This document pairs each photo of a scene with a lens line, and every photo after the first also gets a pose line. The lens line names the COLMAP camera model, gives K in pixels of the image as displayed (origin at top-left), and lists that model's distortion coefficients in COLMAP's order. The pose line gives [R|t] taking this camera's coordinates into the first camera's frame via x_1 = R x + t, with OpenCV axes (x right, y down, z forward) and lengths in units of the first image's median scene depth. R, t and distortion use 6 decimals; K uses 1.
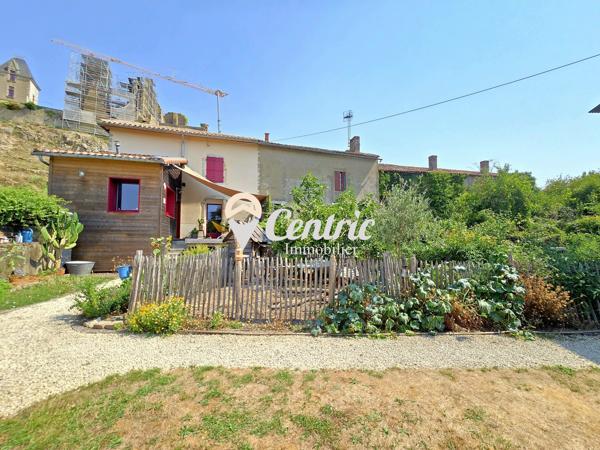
lens RADIAL K [[245.1, 0, 308.2], [0, 245.1, 225.2], [0, 0, 1]] dist [-0.001039, -0.000190]
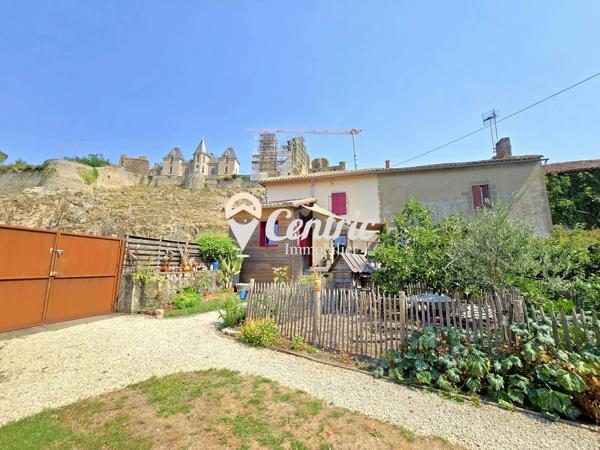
lens RADIAL K [[245.1, 0, 308.2], [0, 245.1, 225.2], [0, 0, 1]] dist [-0.001039, -0.000190]
pose [[0.840761, -0.085233, -0.534654, 0.185050], [0.028373, 0.993110, -0.113701, -0.016912], [0.540662, 0.080425, 0.837387, 0.007777]]
